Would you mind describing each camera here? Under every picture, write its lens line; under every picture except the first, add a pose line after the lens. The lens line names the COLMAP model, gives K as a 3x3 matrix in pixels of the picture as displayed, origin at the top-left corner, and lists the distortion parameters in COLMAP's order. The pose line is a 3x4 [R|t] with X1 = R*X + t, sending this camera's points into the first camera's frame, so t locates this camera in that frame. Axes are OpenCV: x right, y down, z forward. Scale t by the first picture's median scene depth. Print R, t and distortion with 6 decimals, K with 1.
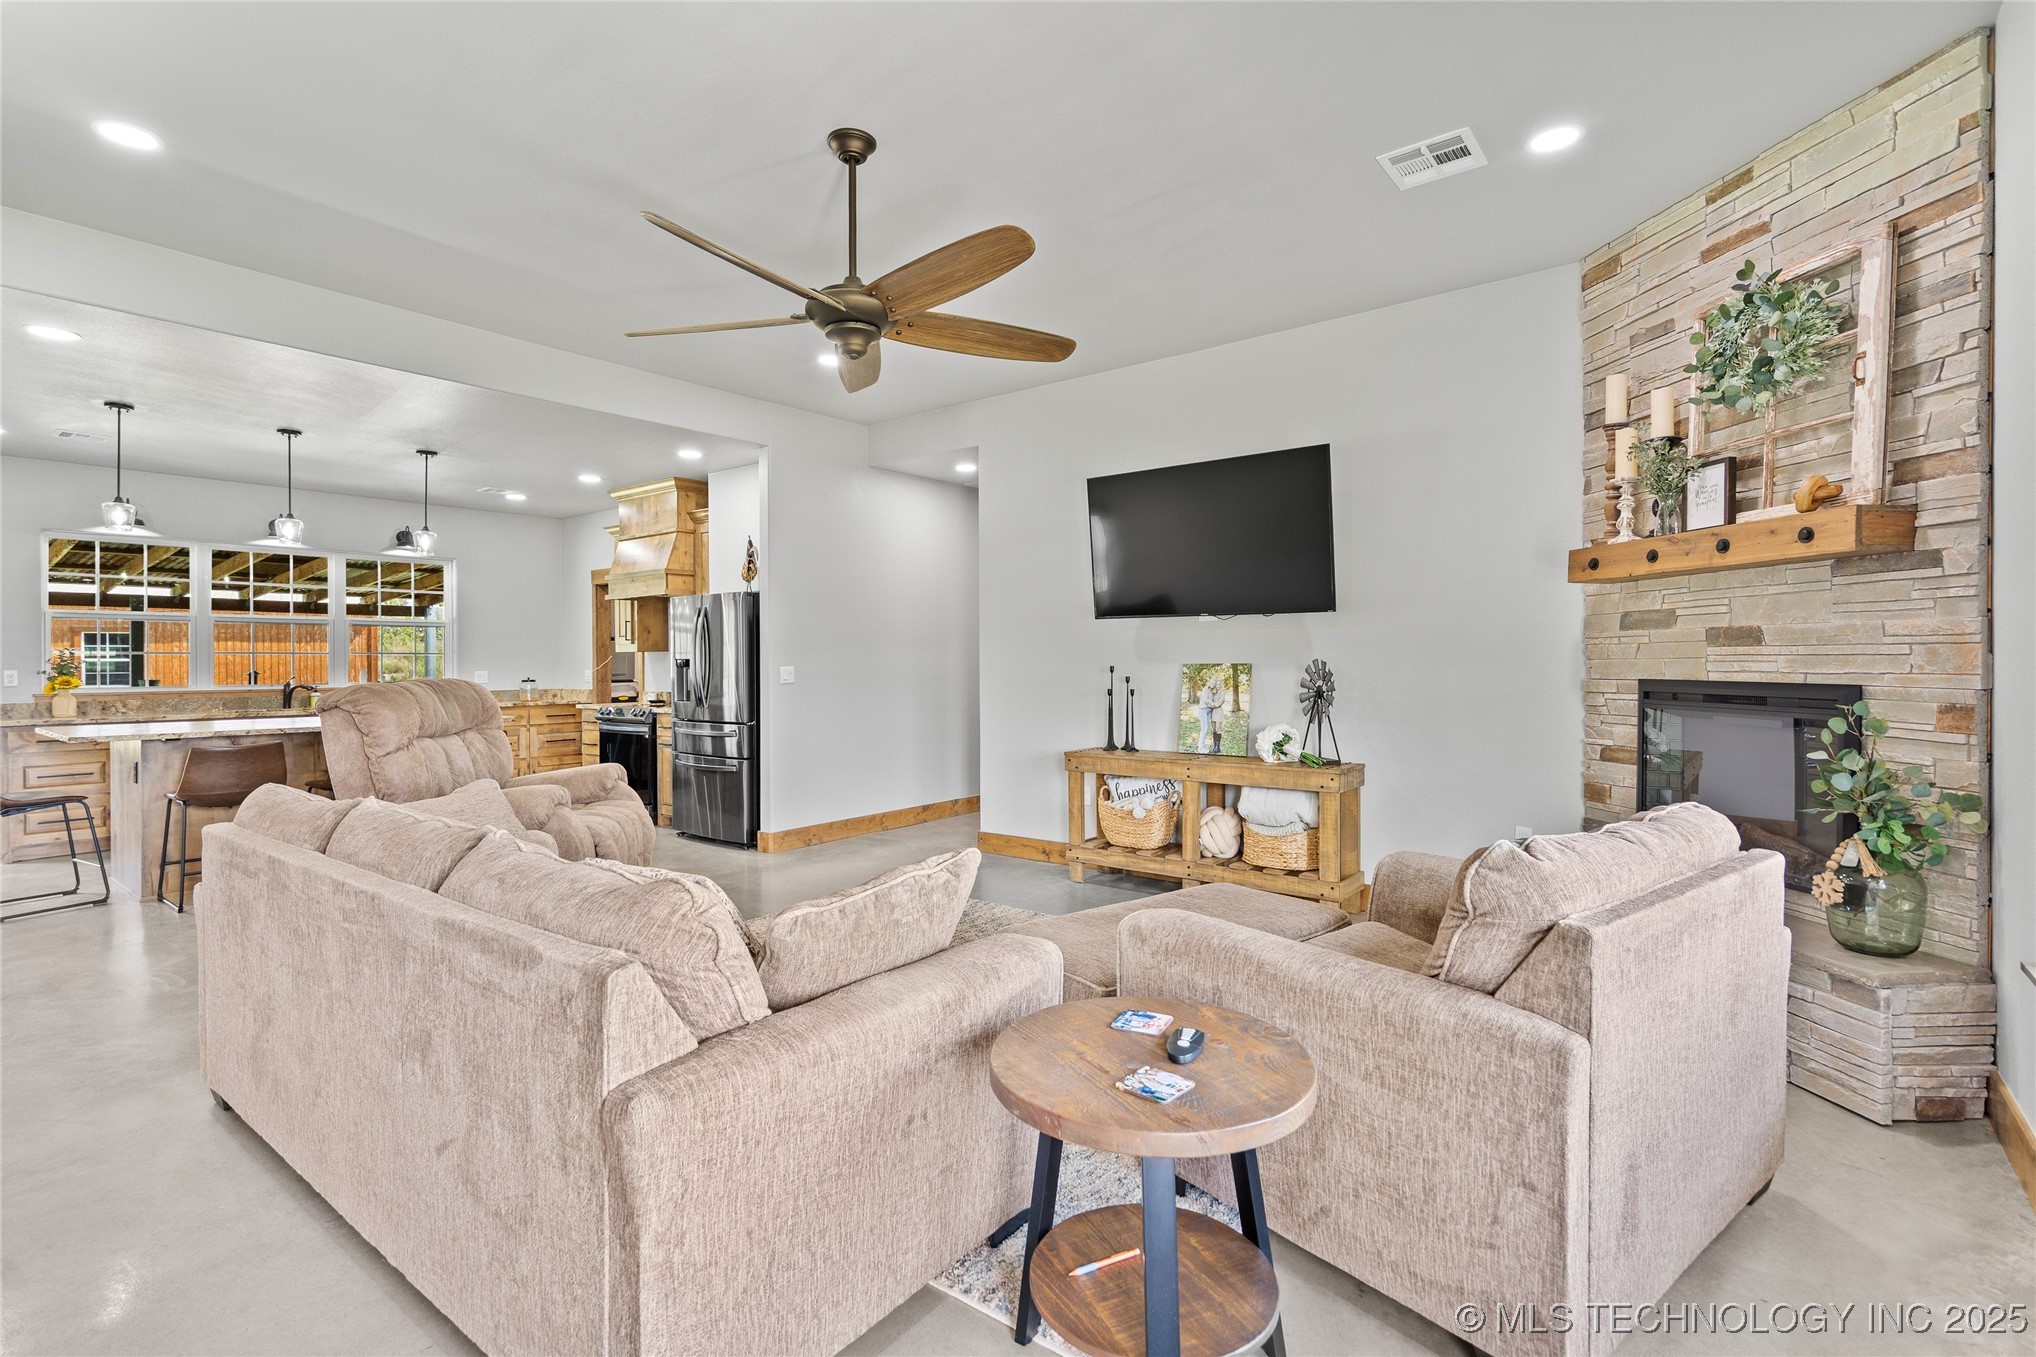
lens RADIAL K [[947.9, 0, 1011.4], [0, 947.9, 675.6], [0, 0, 1]] dist [-0.001150, 0.000322]
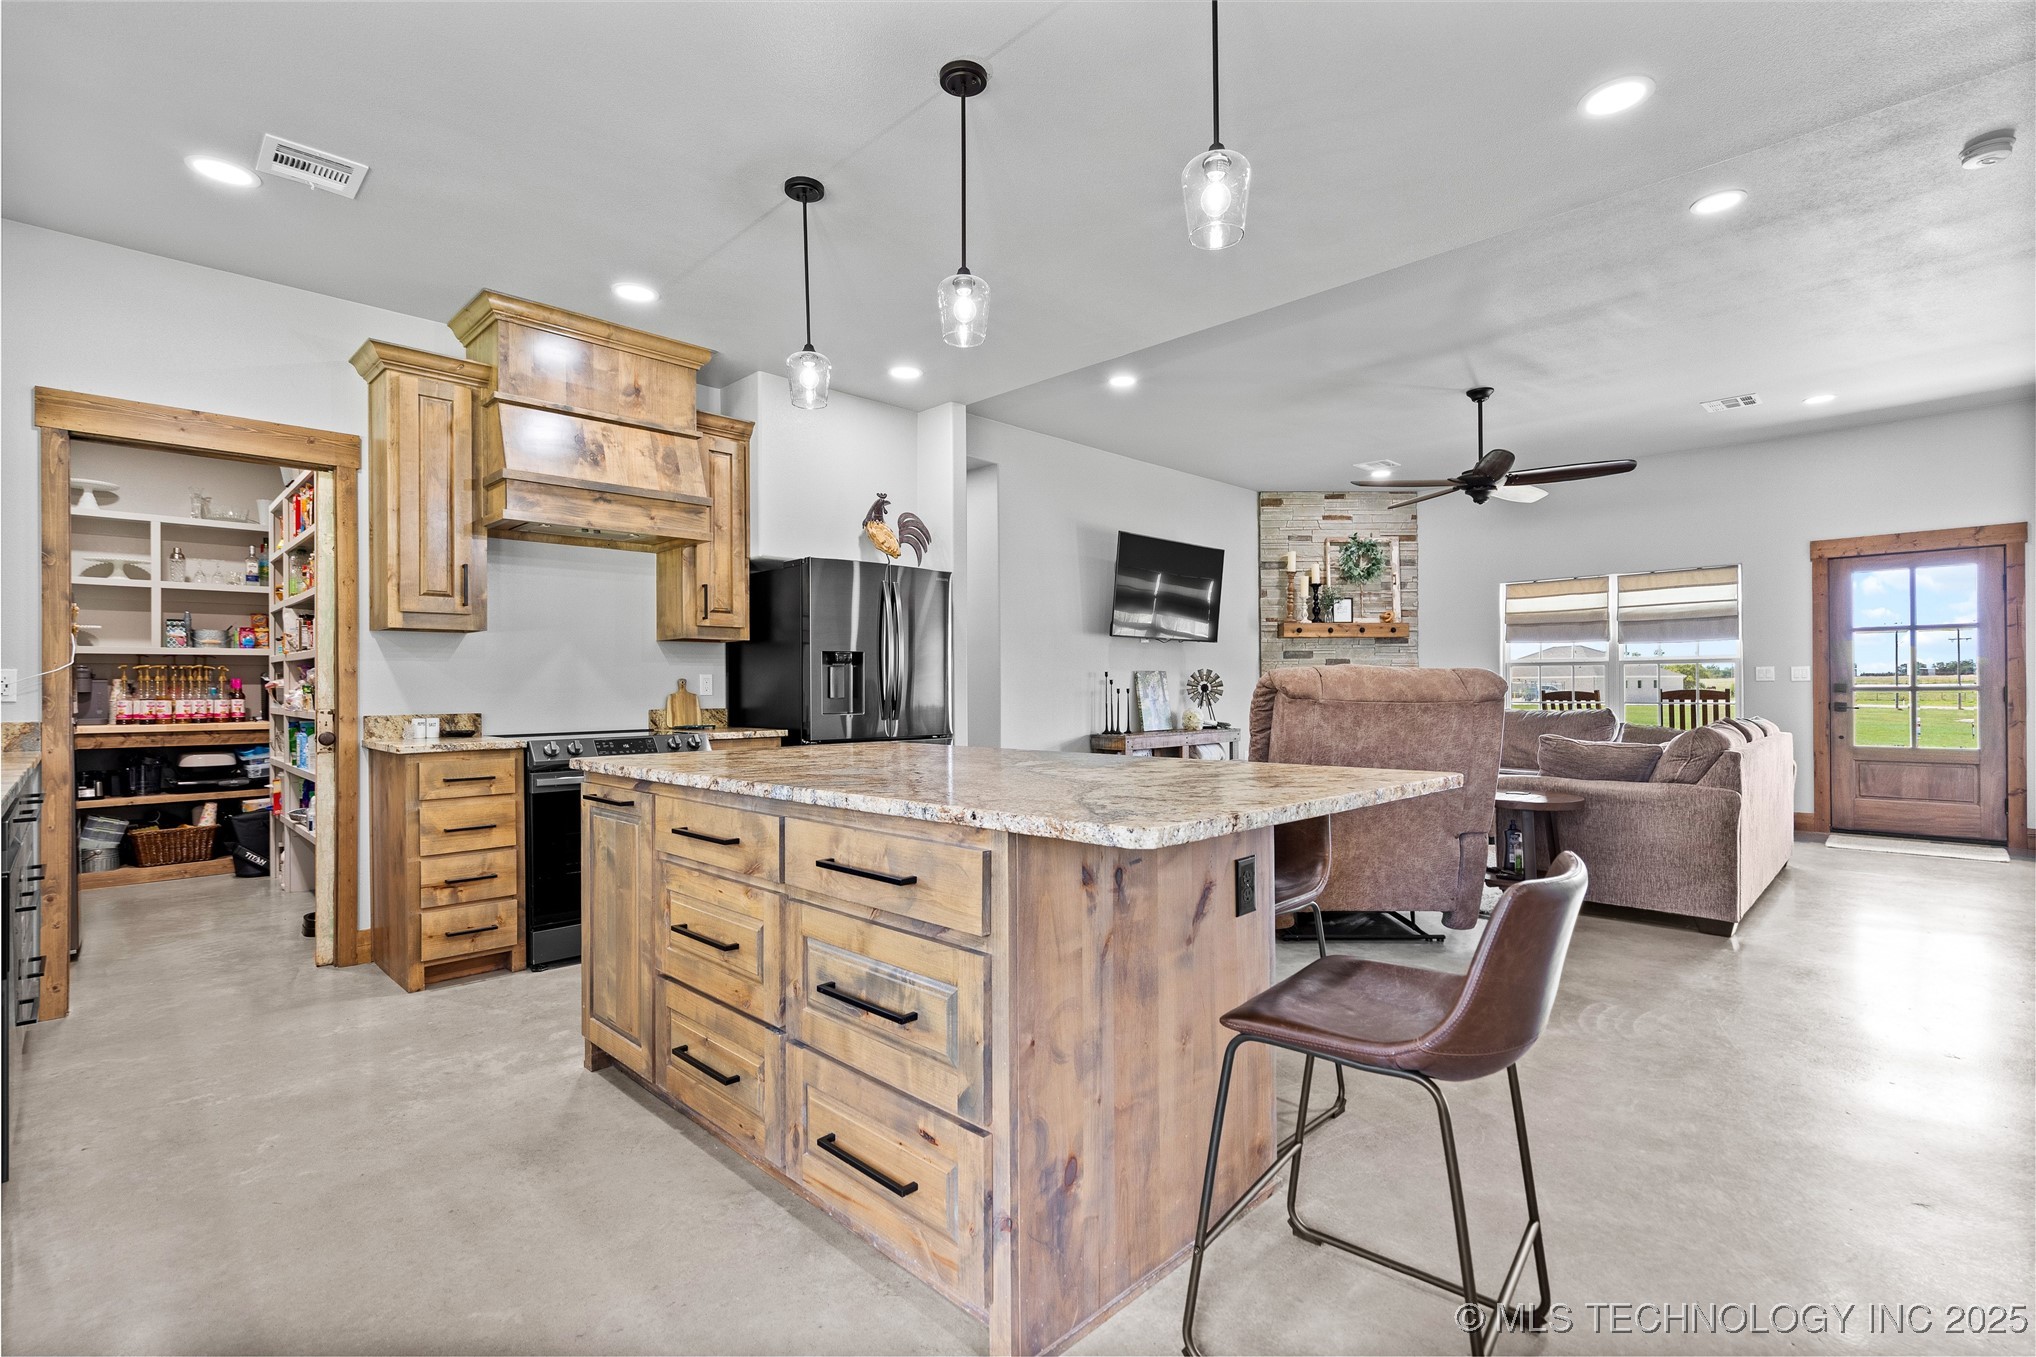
lens RADIAL K [[935.9, 0, 1018.0], [0, 935.9, 678.5], [0, 0, 1]] dist [0.001483, 0.000283]
pose [[0.118868, 0.011527, 0.992843, -1.746105], [0.018796, 0.999727, -0.013857, 0.021612], [-0.992732, 0.020308, 0.118619, 1.387062]]
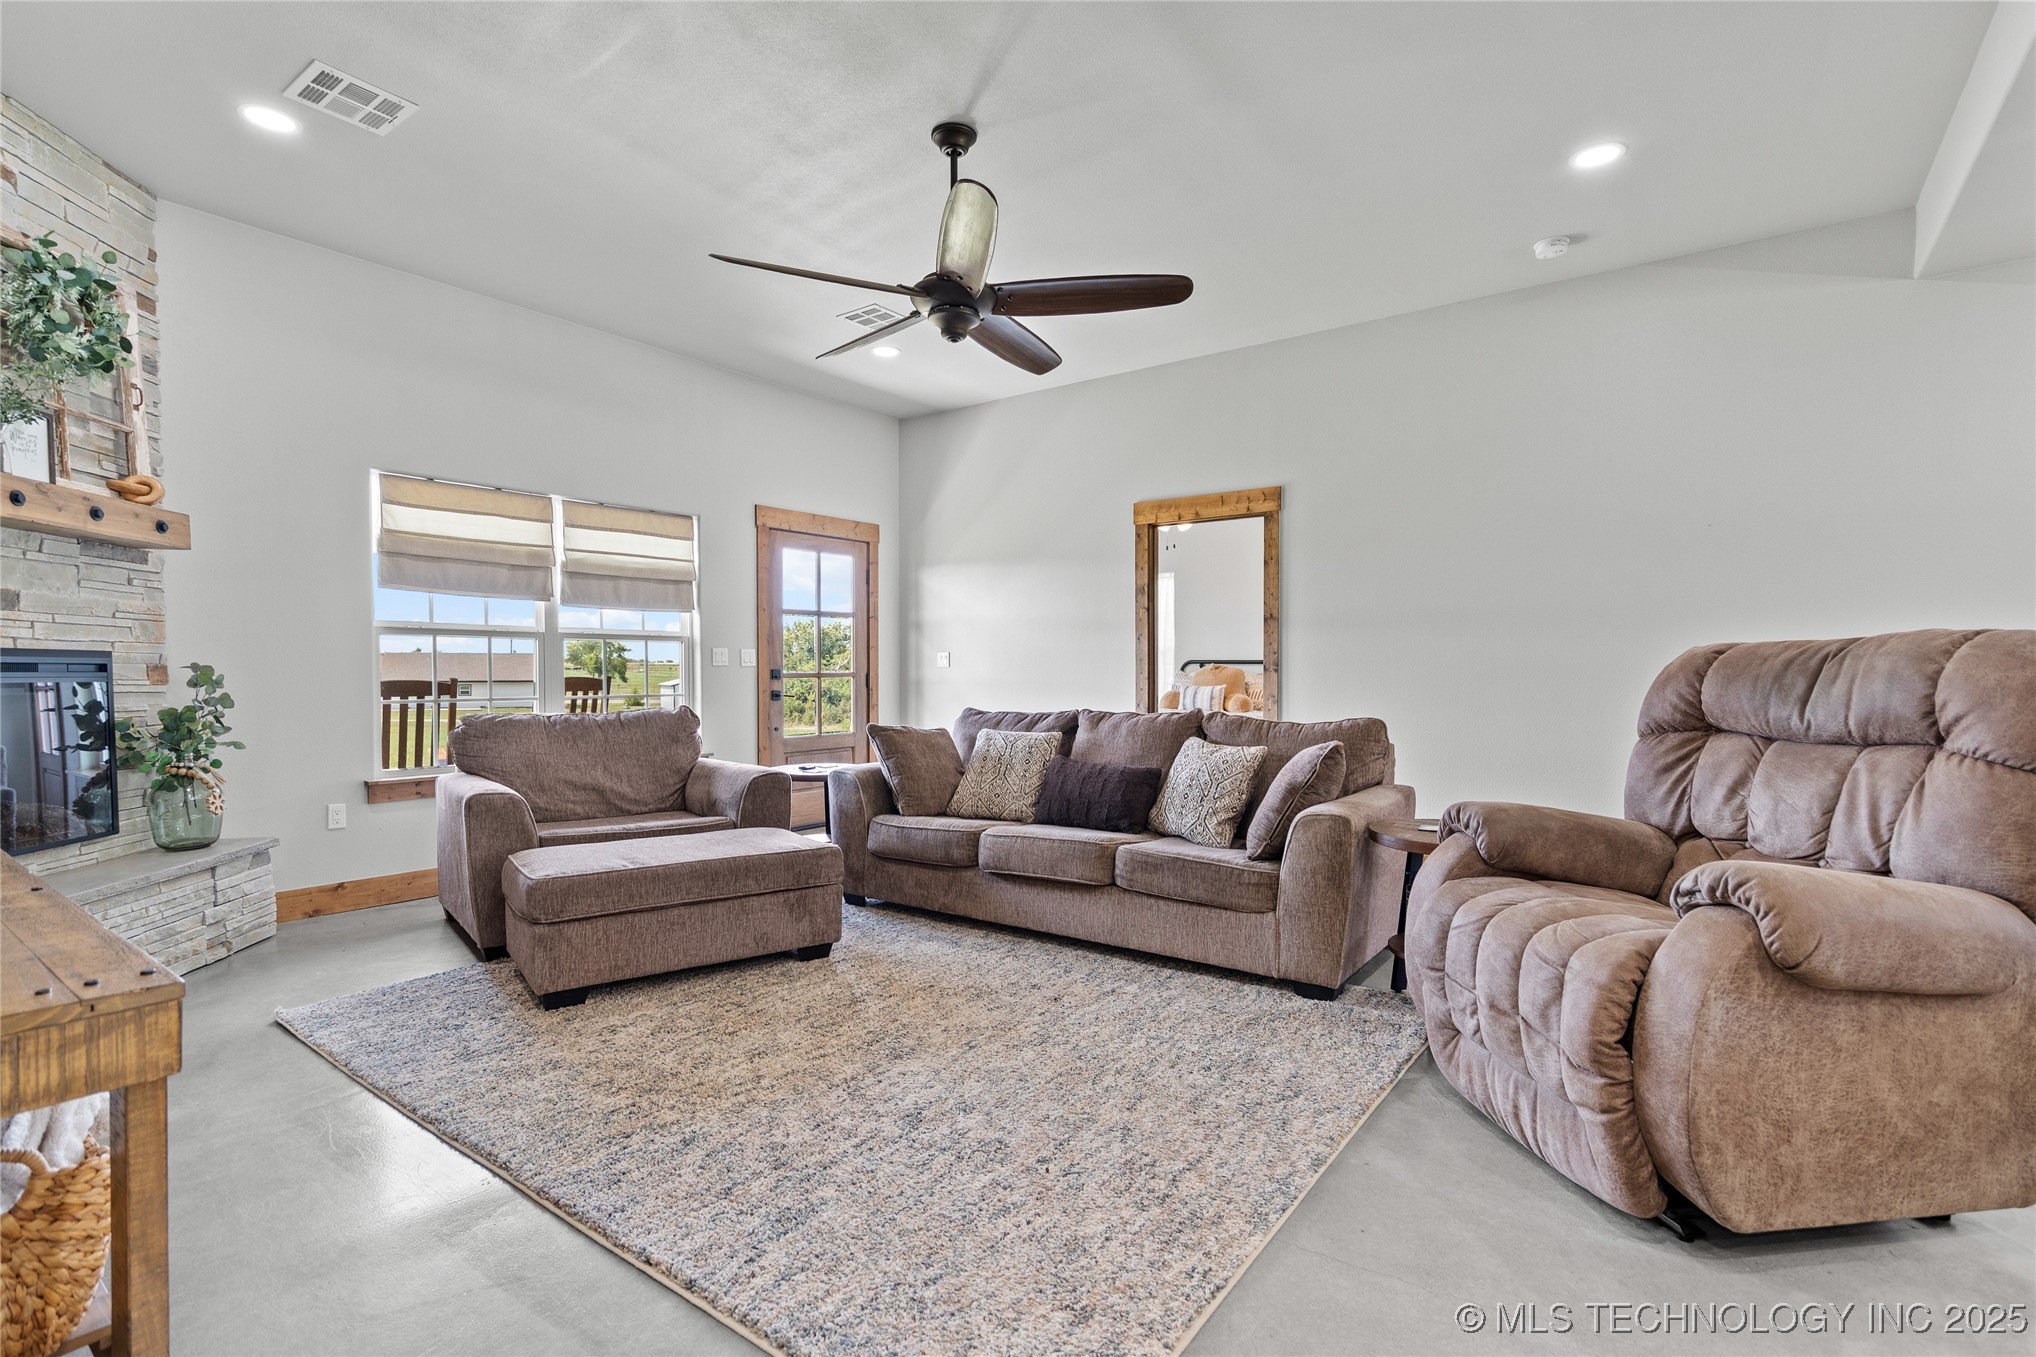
lens RADIAL K [[959.8, 0, 1016.7], [0, 959.8, 690.7], [0, 0, 1]] dist [0.000879, 0.000491]
pose [[-0.999652, 0.003693, -0.026126, -0.167192], [0.002745, 0.999339, 0.036236, 0.014334], [0.026243, 0.036152, -0.999002, 1.694060]]
